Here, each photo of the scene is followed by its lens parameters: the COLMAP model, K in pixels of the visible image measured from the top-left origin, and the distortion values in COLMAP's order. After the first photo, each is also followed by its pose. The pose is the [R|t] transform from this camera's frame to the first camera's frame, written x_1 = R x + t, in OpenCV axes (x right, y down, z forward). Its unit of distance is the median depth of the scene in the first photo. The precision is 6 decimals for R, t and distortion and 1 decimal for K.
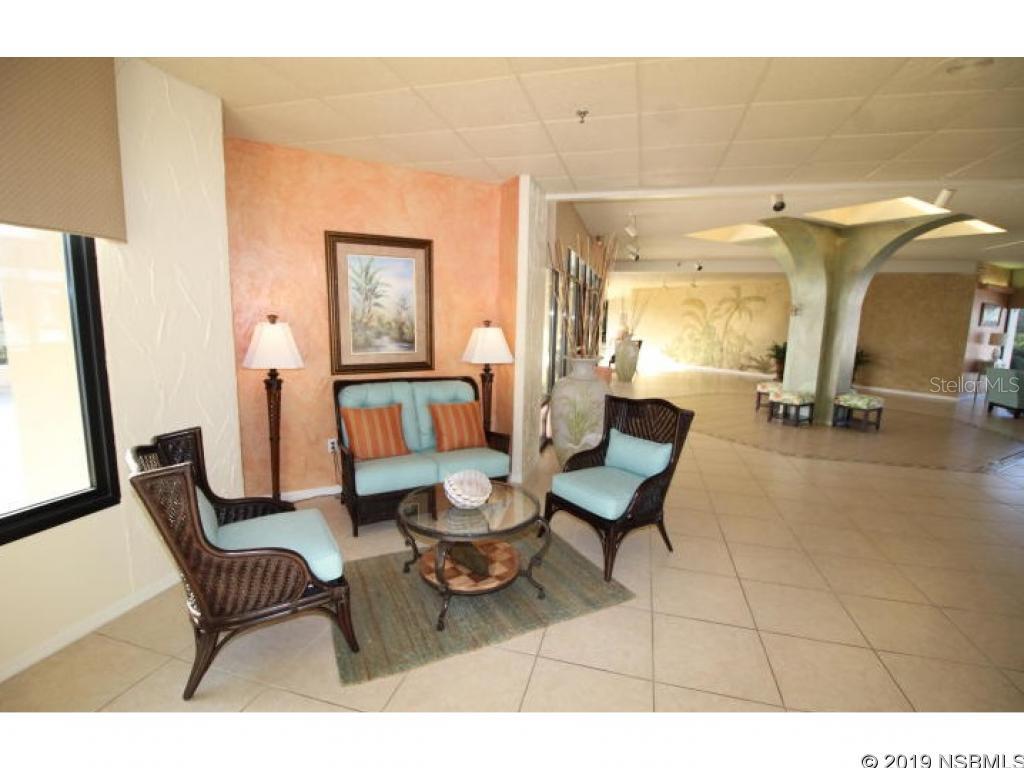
lens RADIAL K [[467.4, 0, 510.6], [0, 467.4, 386.4], [0, 0, 1]] dist [-0.001935, -0.000595]
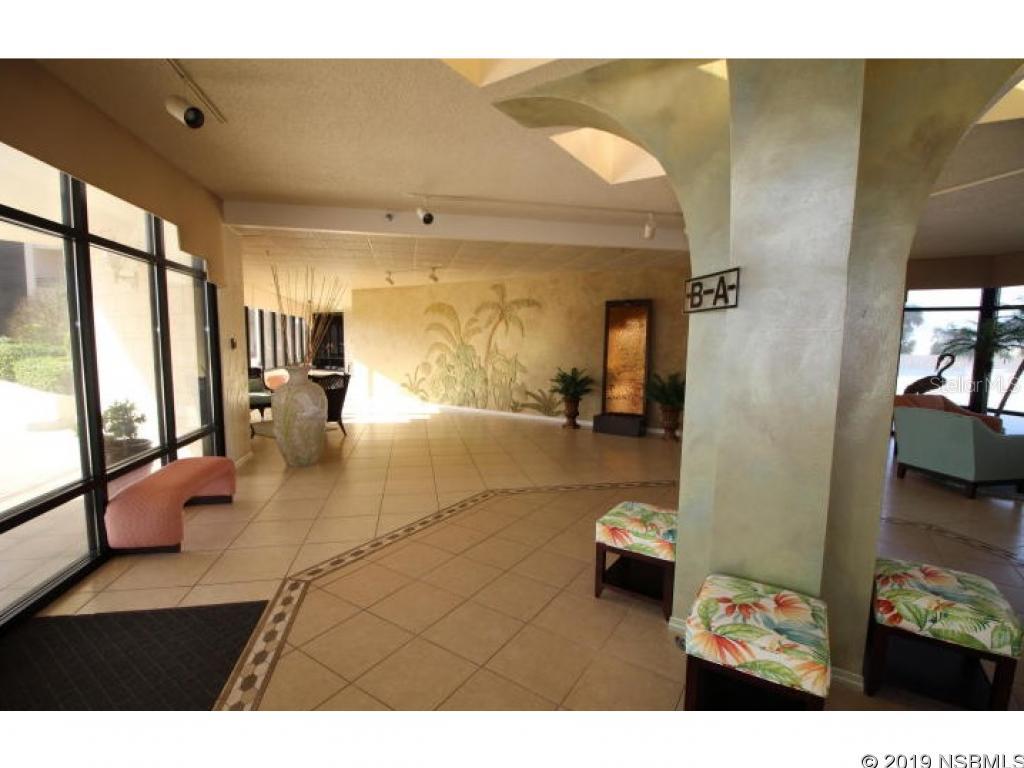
lens RADIAL K [[467.4, 0, 515.2], [0, 467.4, 385.8], [0, 0, 1]] dist [-0.001935, -0.000595]
pose [[0.881641, -0.058735, 0.468251, 0.187182], [0.077850, 0.996732, -0.021554, -0.055969], [-0.465455, 0.055456, 0.883333, 0.414794]]
